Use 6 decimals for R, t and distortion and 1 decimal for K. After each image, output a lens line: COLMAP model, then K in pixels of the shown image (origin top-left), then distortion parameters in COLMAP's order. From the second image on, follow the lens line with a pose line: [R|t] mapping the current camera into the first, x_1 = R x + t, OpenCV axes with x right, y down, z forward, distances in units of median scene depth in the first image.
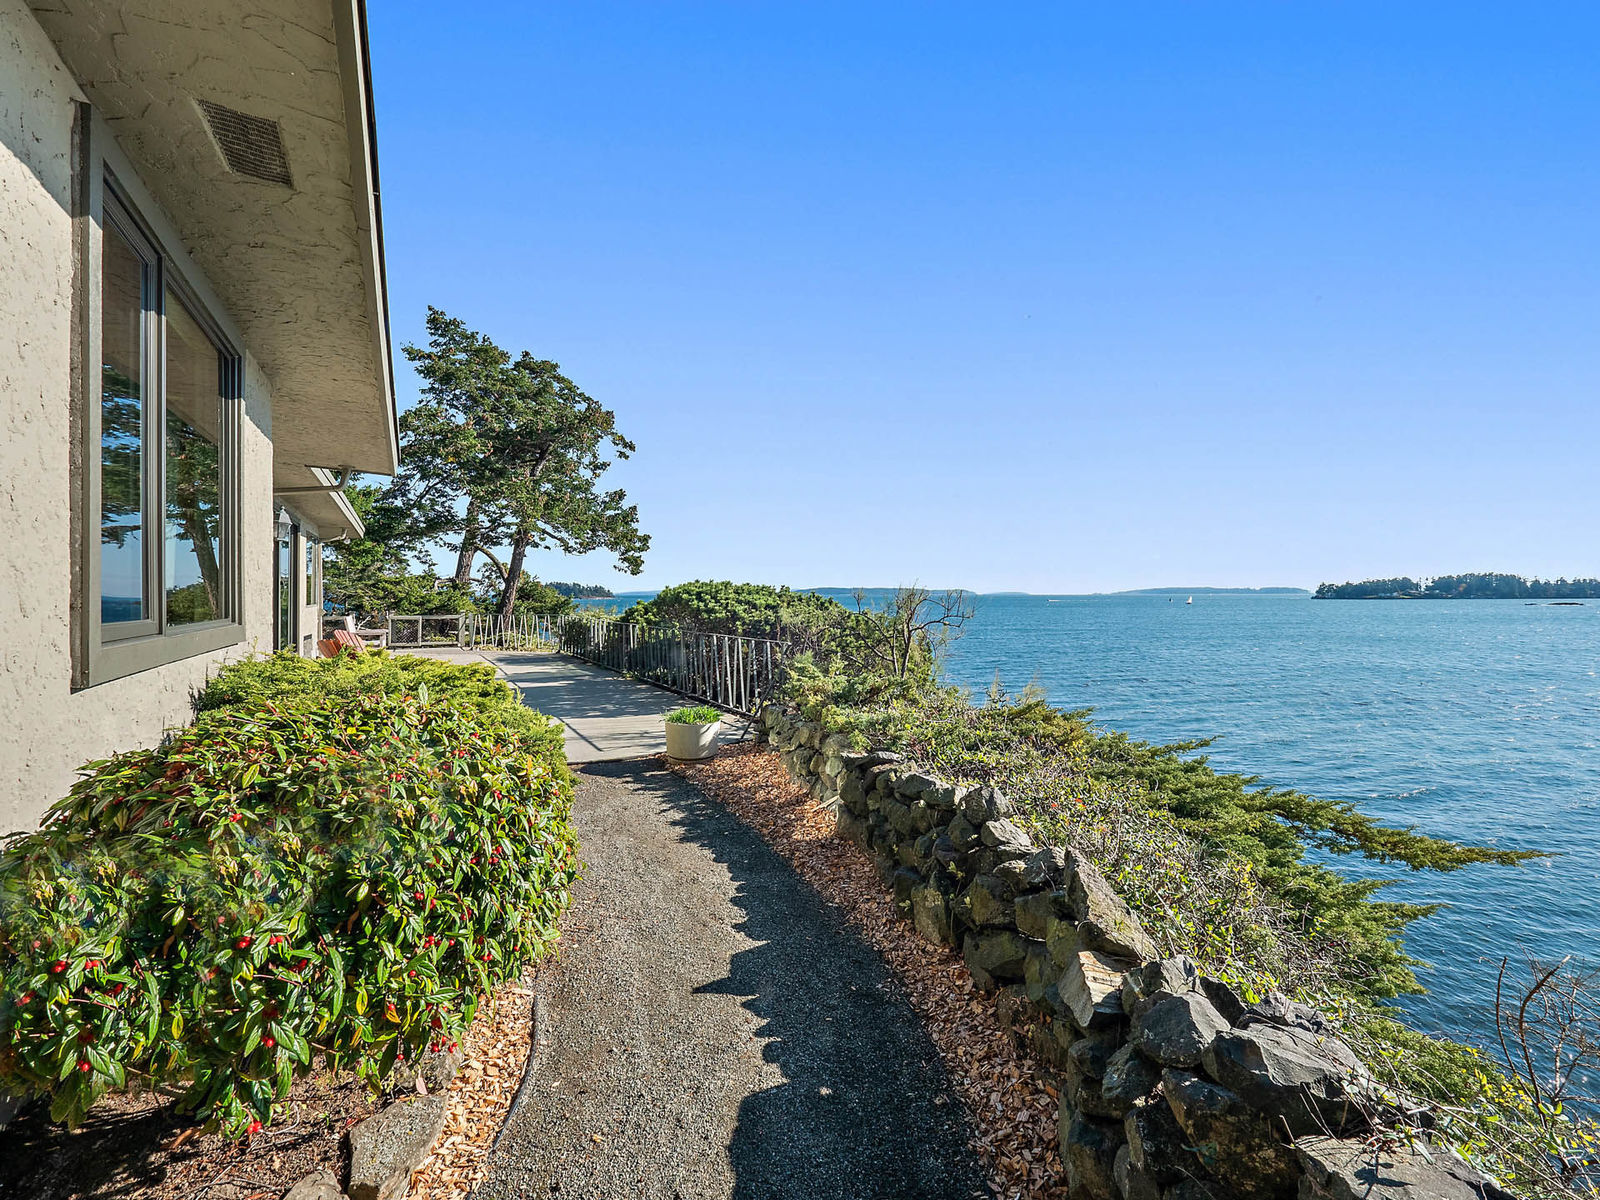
lens RADIAL K [[672.3, 0, 794.7], [0, 672.3, 581.2], [0, 0, 1]] dist [0.000992, -0.000080]
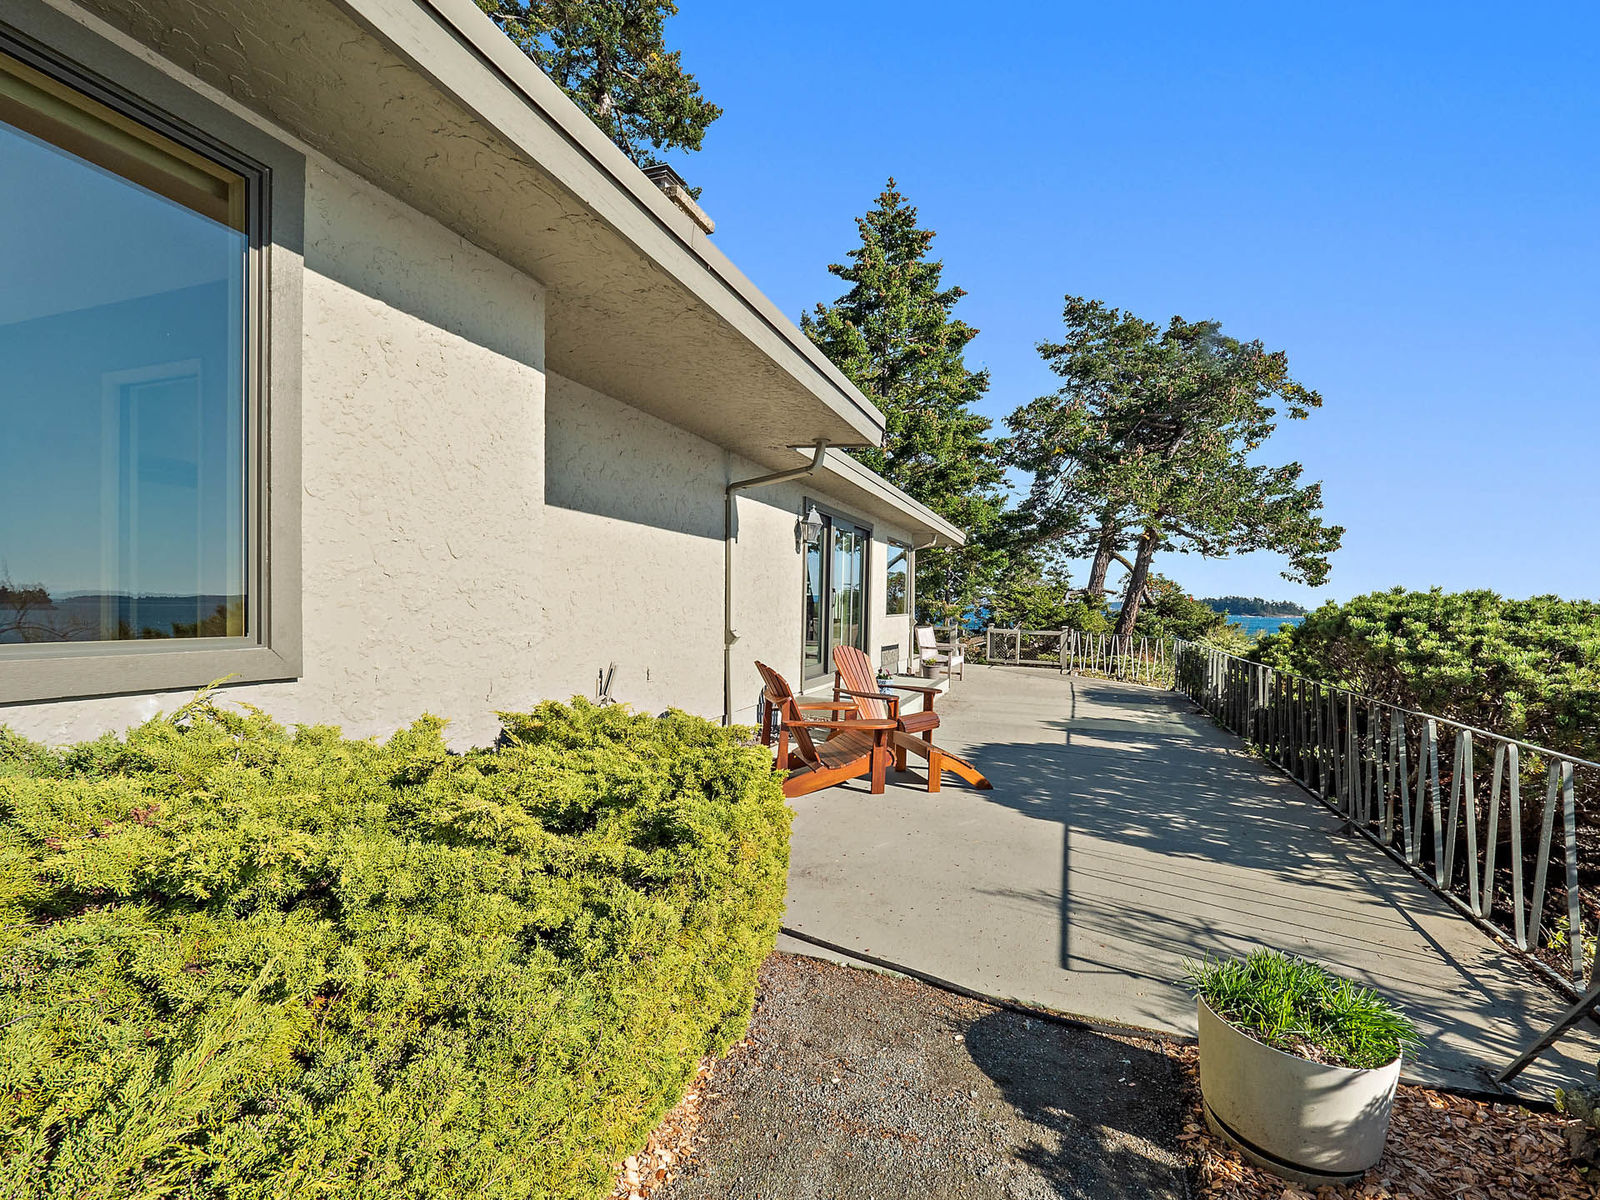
lens RADIAL K [[685.8, 0, 823.4], [0, 685.8, 620.2], [0, 0, 1]] dist [-0.012858, -0.000095]
pose [[0.631605, 0.037942, -0.774362, -0.012988], [-0.009315, 0.999101, 0.041356, 0.002041], [0.775235, -0.018907, 0.631390, 0.169501]]
